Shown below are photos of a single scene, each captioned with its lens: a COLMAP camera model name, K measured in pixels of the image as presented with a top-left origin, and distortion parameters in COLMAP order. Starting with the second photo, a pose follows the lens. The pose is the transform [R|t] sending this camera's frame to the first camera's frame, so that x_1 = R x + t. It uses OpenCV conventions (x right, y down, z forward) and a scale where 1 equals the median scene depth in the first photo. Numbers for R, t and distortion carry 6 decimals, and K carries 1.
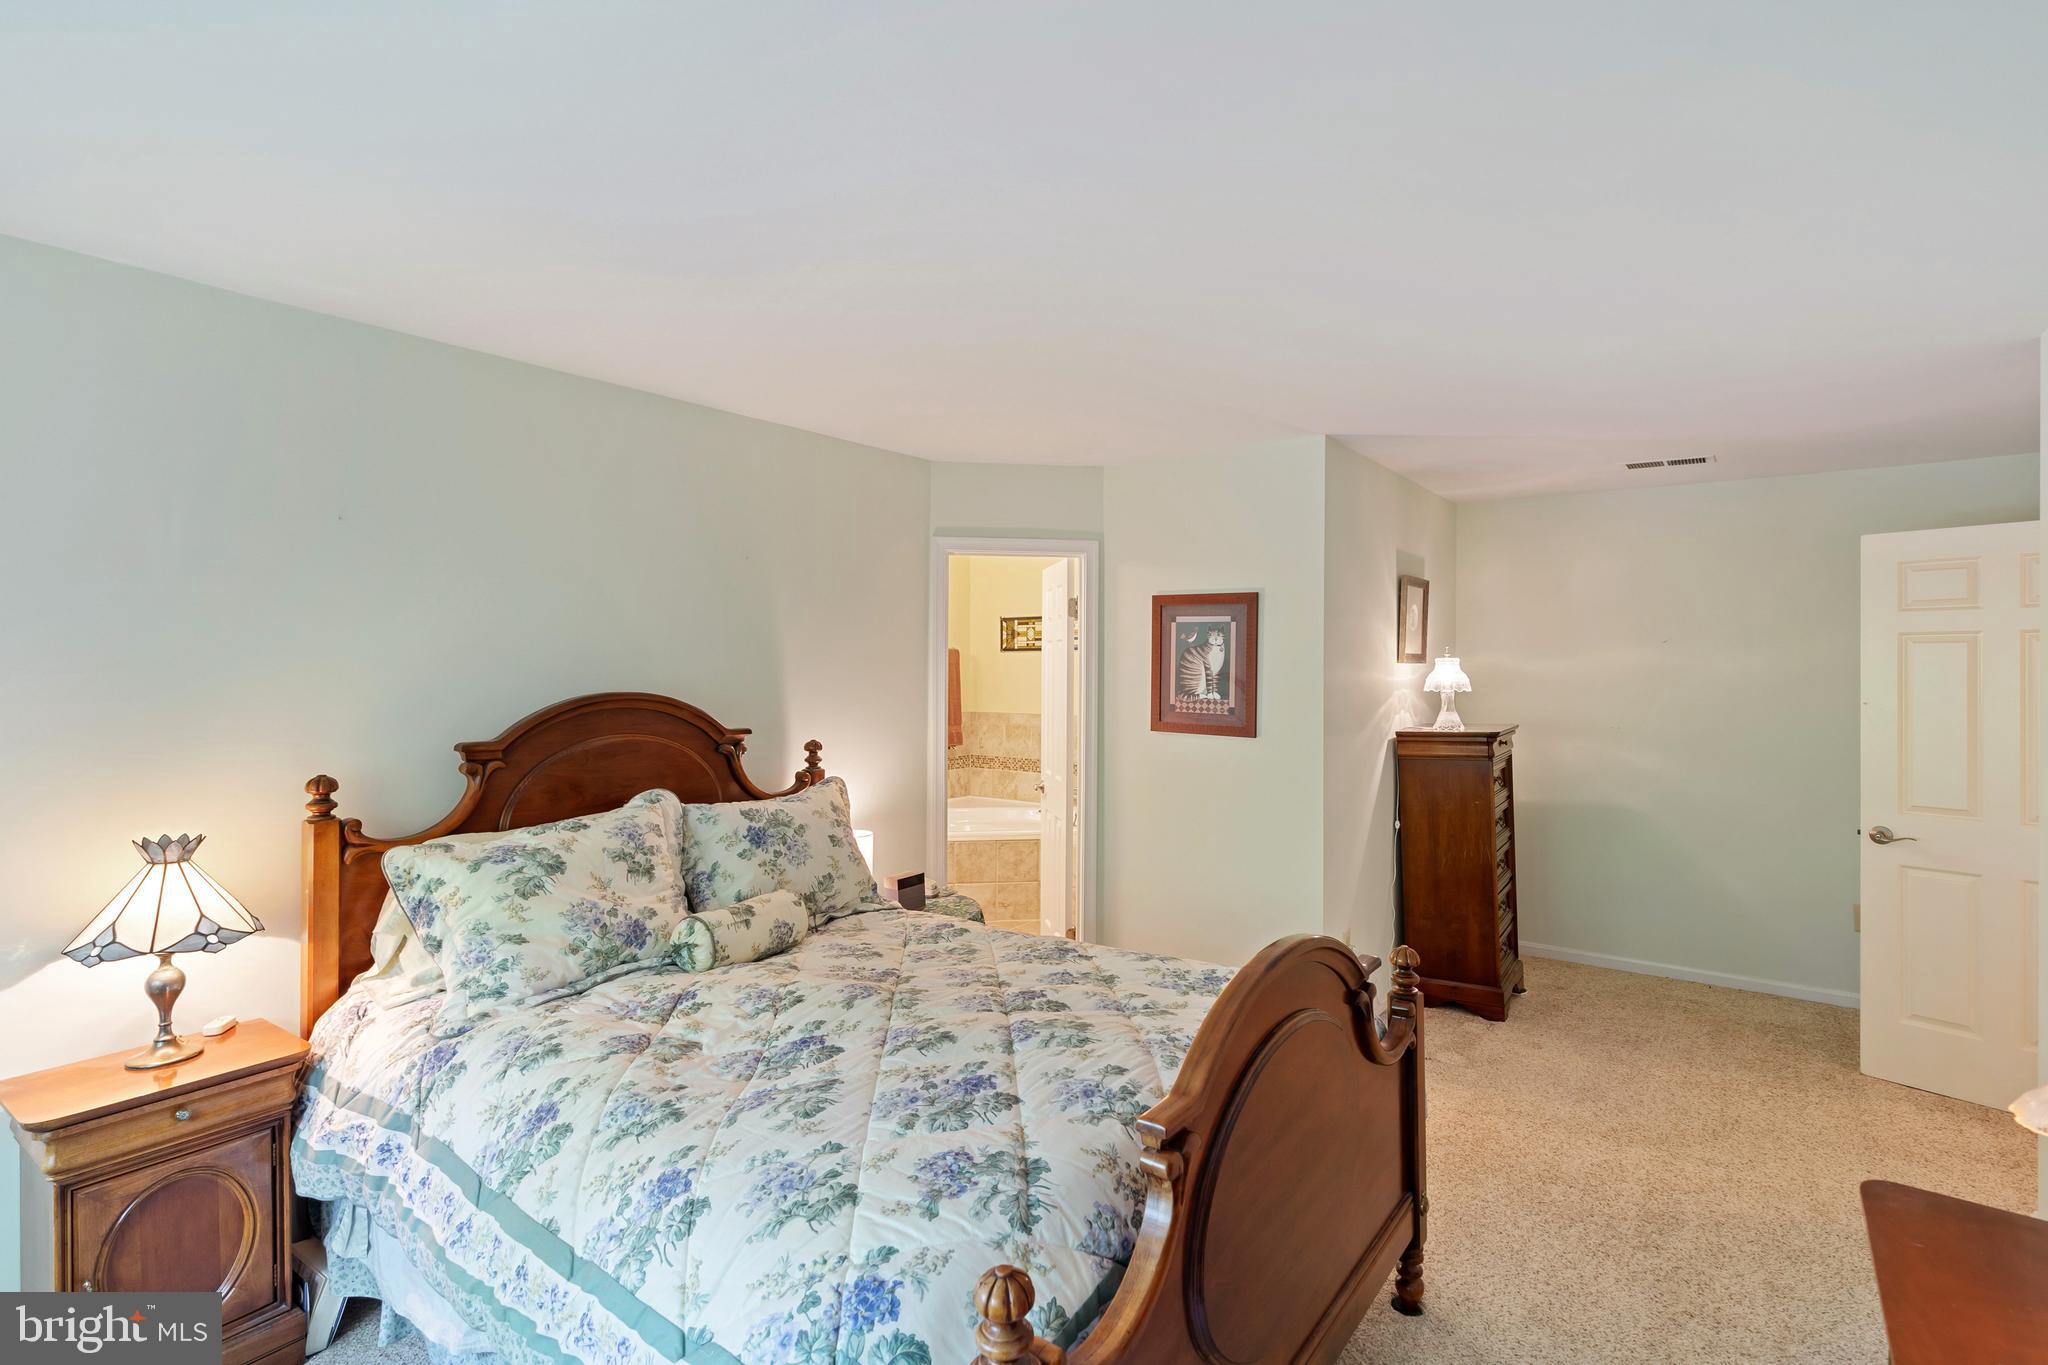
lens RADIAL K [[967.3, 0, 1021.4], [0, 967.3, 664.5], [0, 0, 1]] dist [0.001263, 0.000229]
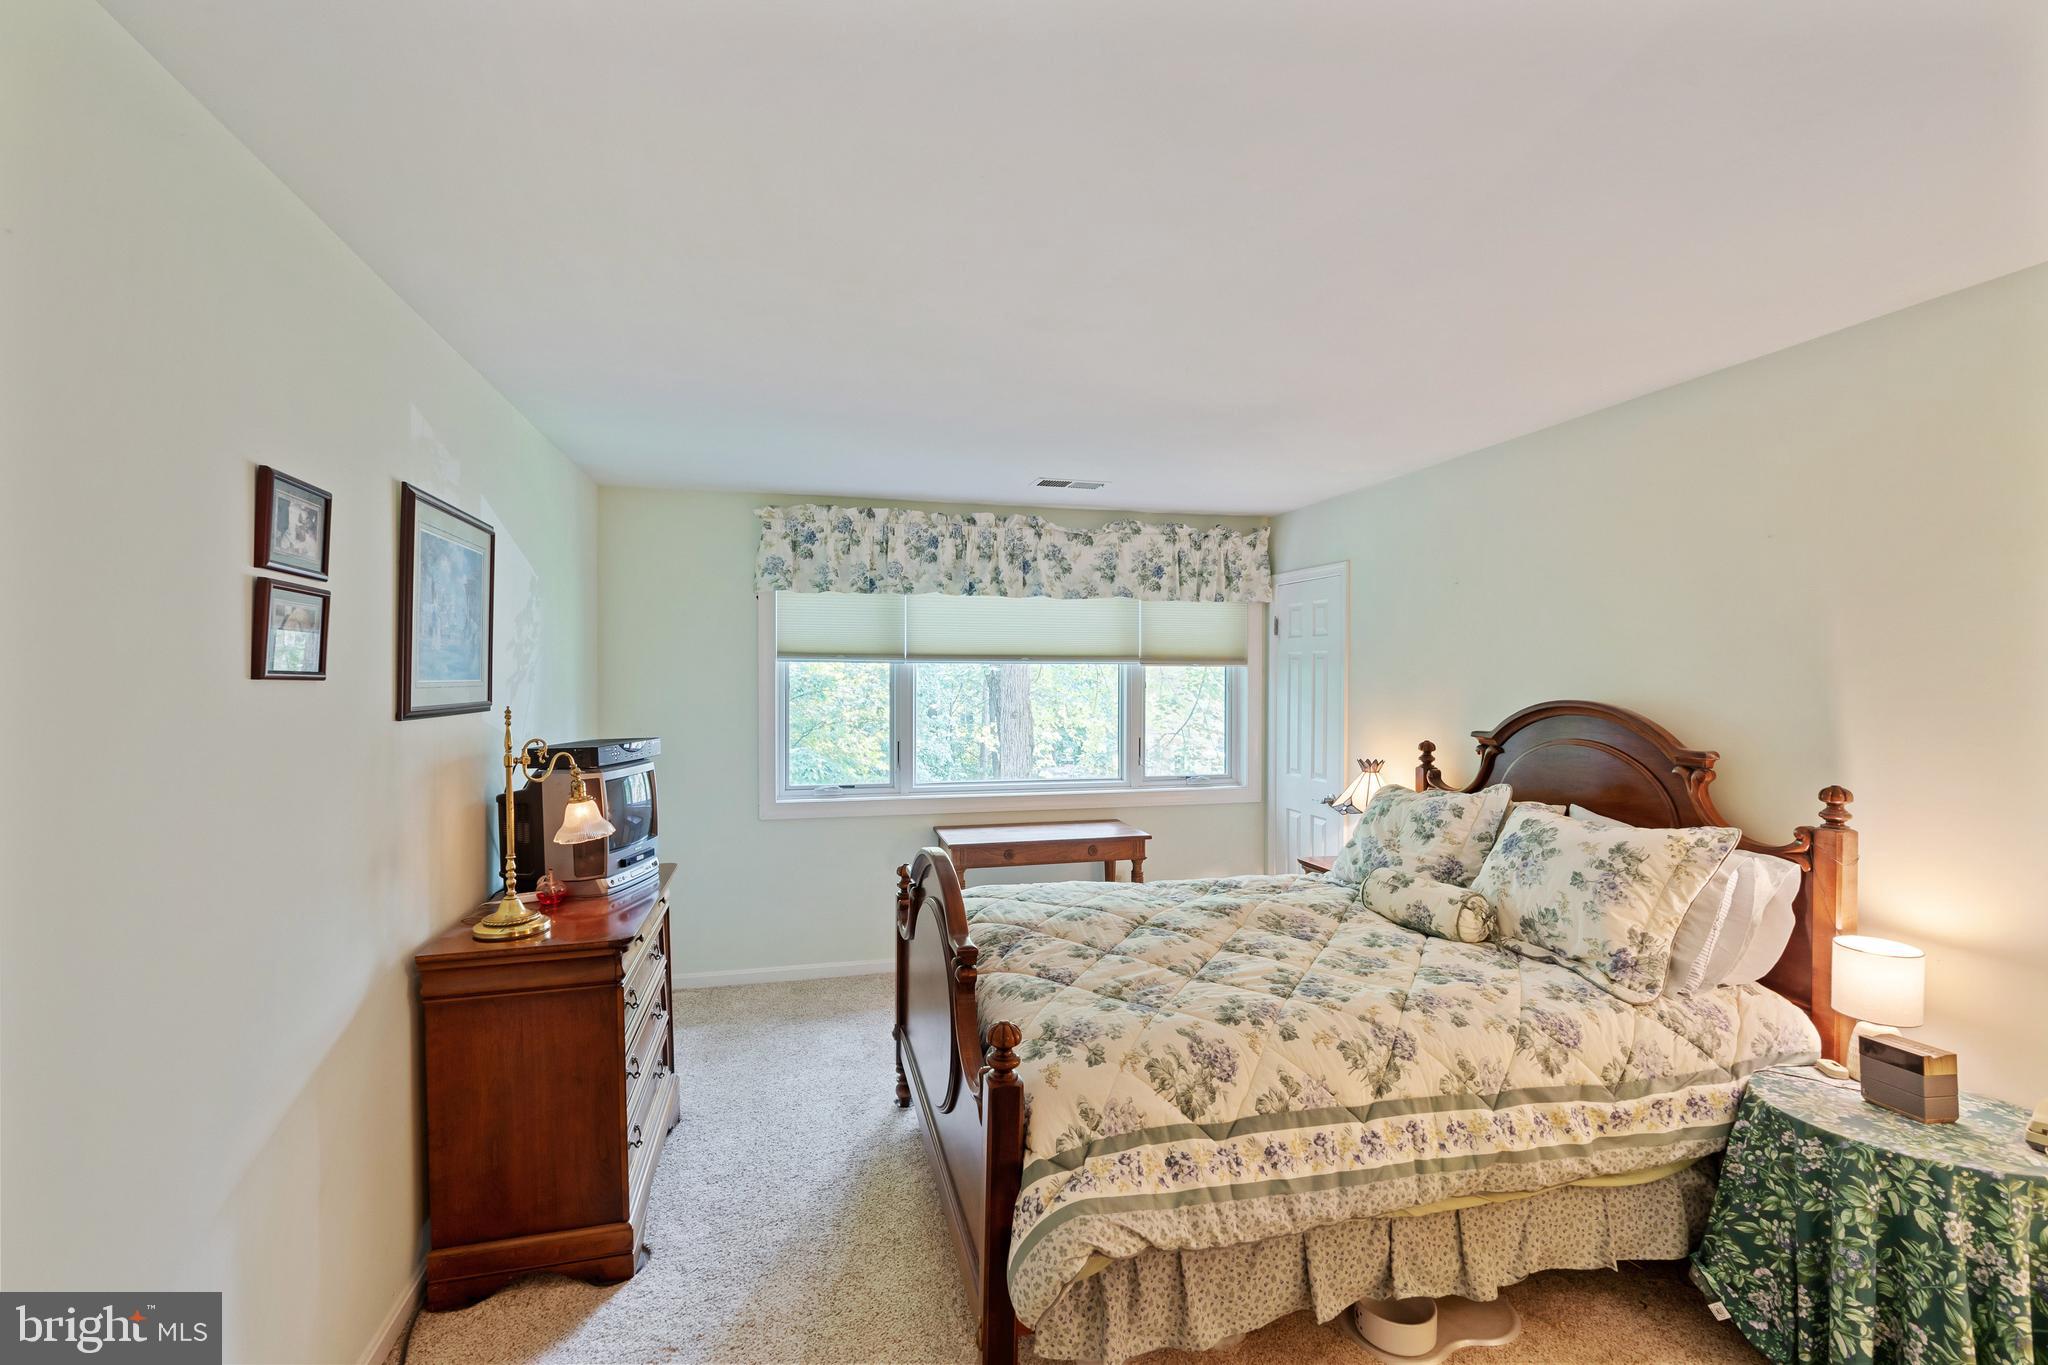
lens RADIAL K [[918.8, 0, 1027.6], [0, 918.8, 687.8], [0, 0, 1]] dist [-0.008461, 0.003452]
pose [[-0.625457, 0.011306, -0.780177, 0.891461], [0.002747, 0.999921, 0.012288, -0.001046], [0.780254, 0.005542, -0.625438, 1.344043]]
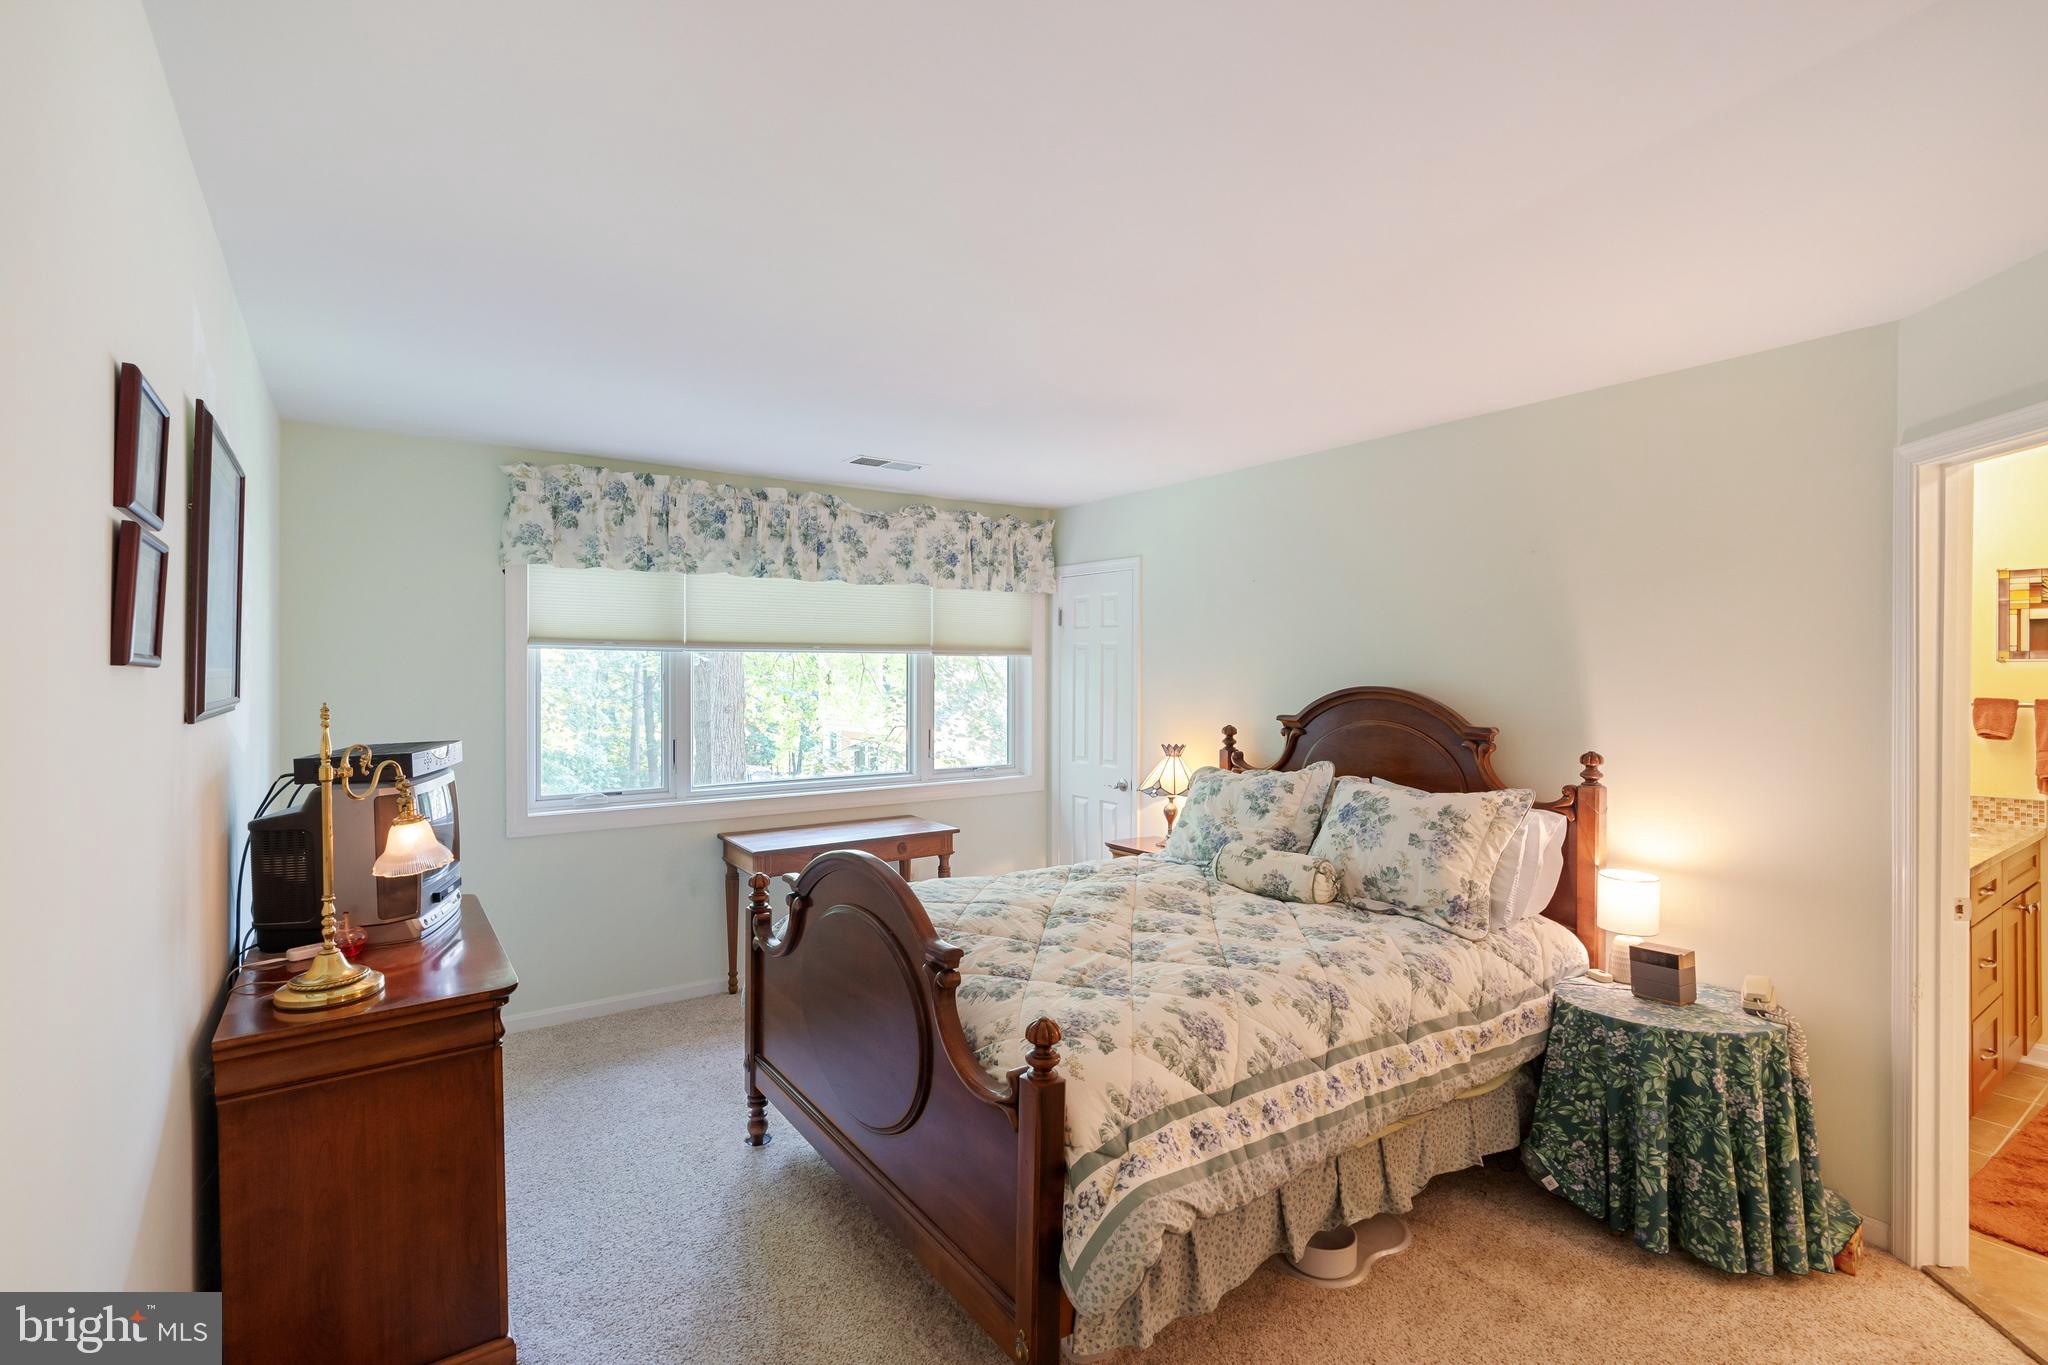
lens RADIAL K [[954.9, 0, 1029.0], [0, 954.9, 675.1], [0, 0, 1]] dist [-0.004672, 0.000350]
pose [[-0.307994, 0.009093, -0.951345, 1.032953], [0.003274, 0.999959, 0.008498, 0.001350], [0.951383, -0.000498, -0.308011, 1.102472]]
